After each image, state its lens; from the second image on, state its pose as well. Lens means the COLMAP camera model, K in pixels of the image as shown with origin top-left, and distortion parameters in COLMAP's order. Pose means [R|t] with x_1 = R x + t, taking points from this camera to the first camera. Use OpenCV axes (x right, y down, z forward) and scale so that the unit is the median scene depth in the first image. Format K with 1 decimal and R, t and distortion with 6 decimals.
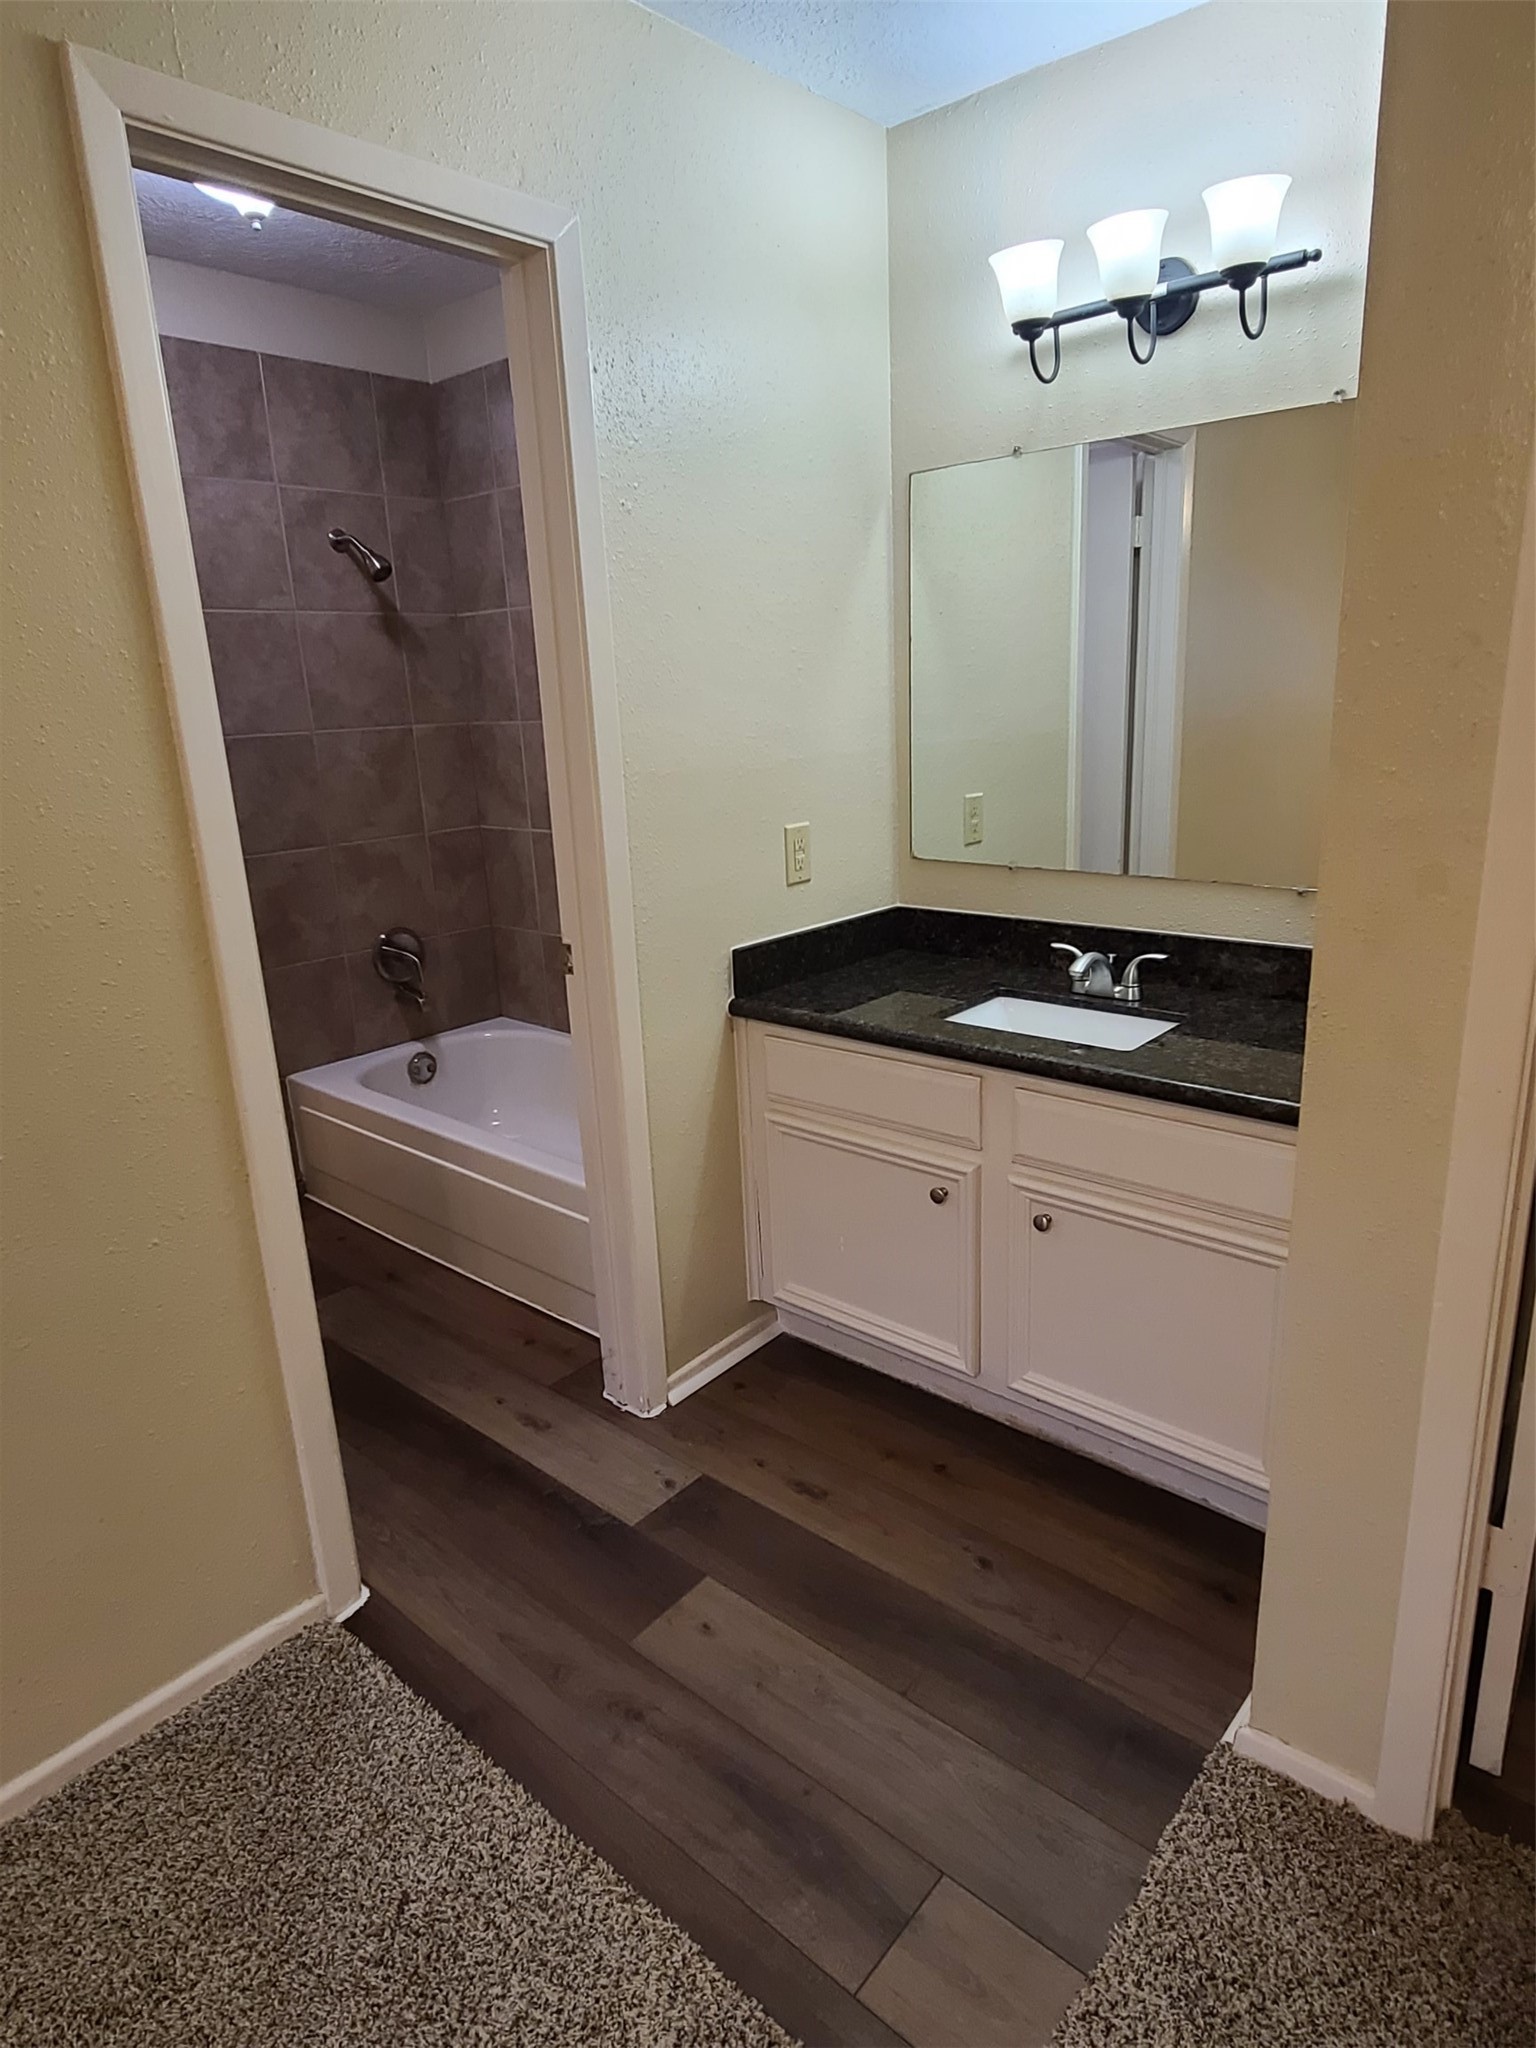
lens RADIAL K [[1181.5, 0, 768.0], [0, 1181.5, 1024.0], [0, 0, 1]] dist [0.000096, -0.000752]
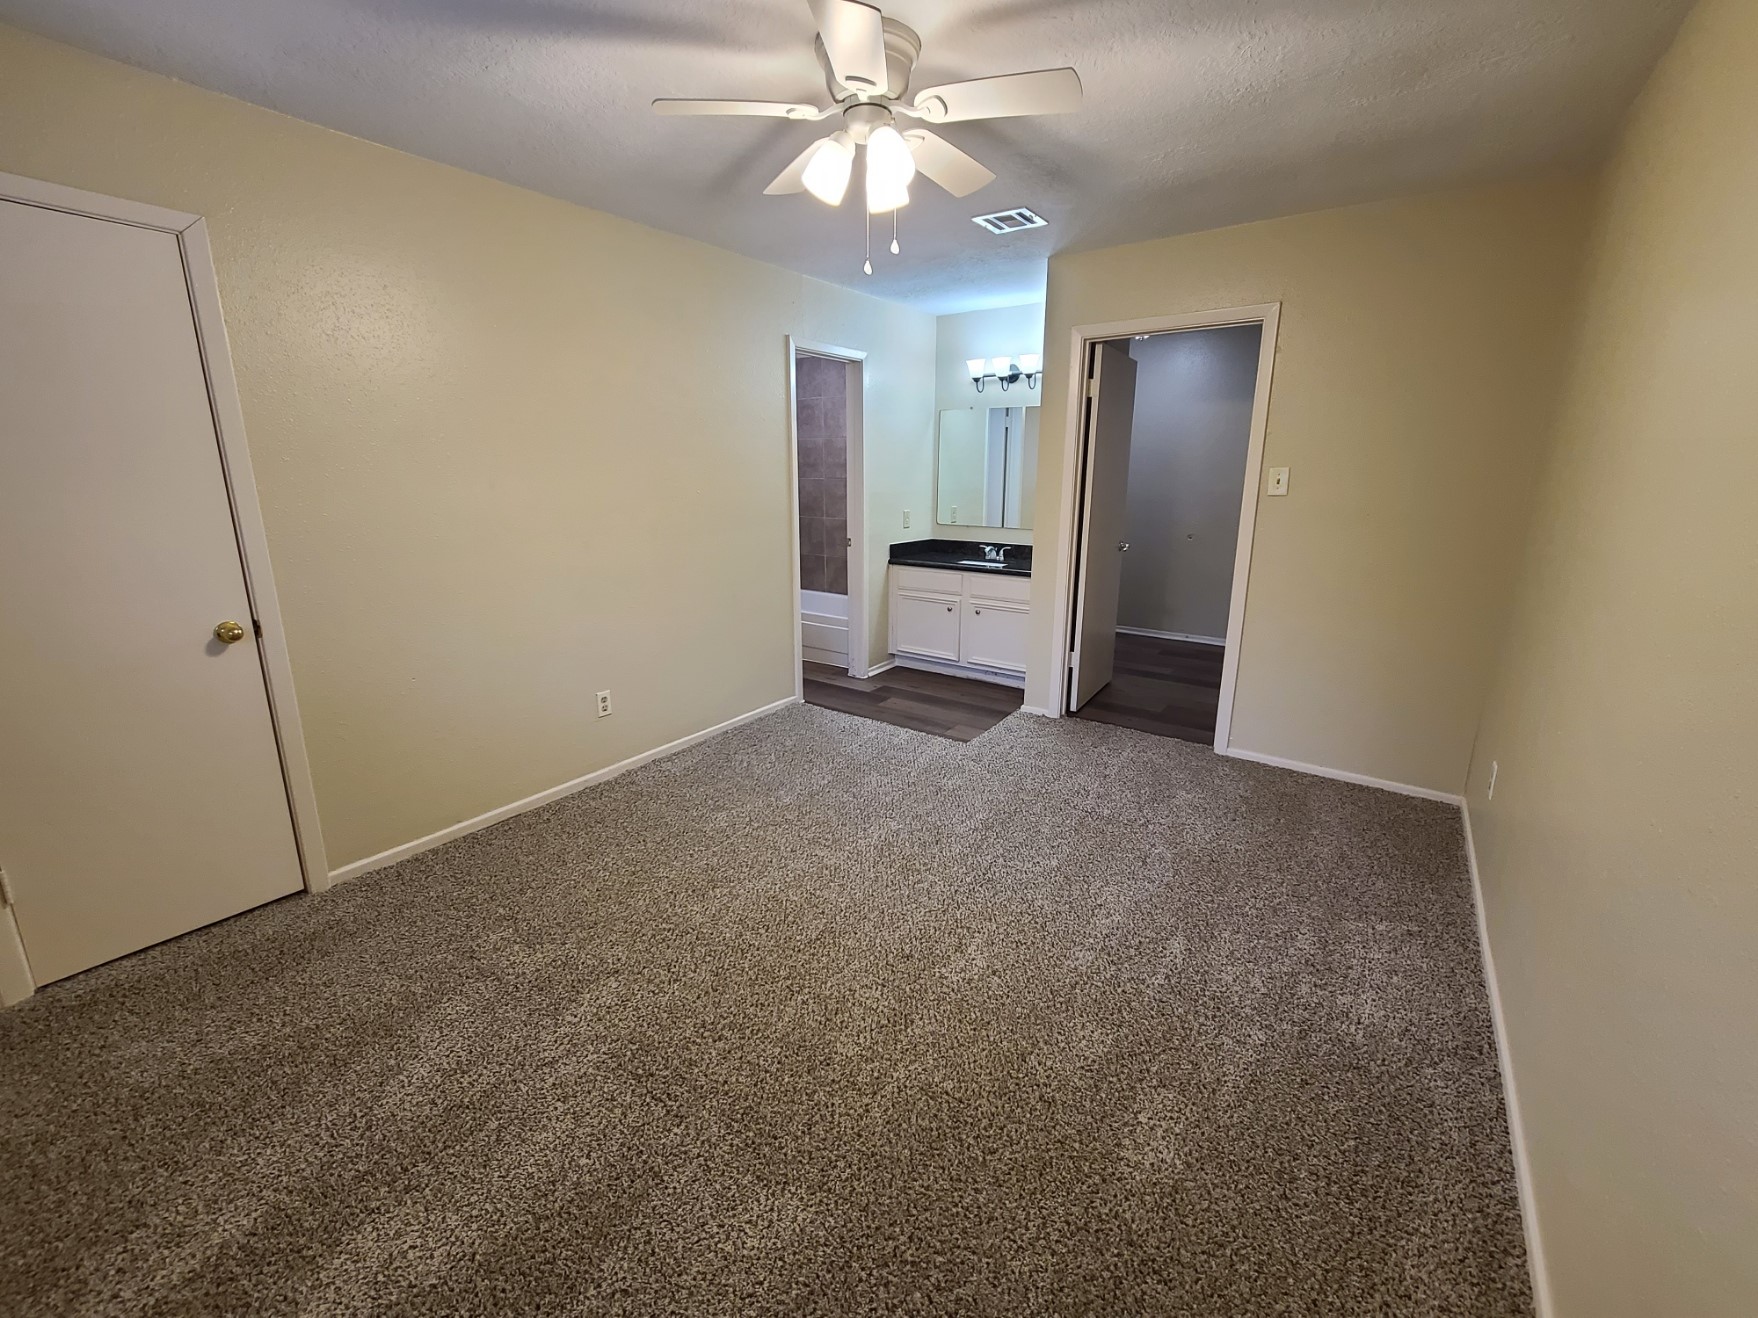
lens RADIAL K [[722.6, 0, 887.4], [0, 722.6, 634.5], [0, 0, 1]] dist [-0.001105, -0.000032]
pose [[0.991804, 0.022756, 0.125724, -0.324883], [-0.016905, 0.998733, -0.047405, 0.330231], [-0.126643, 0.044891, 0.990932, -1.188039]]
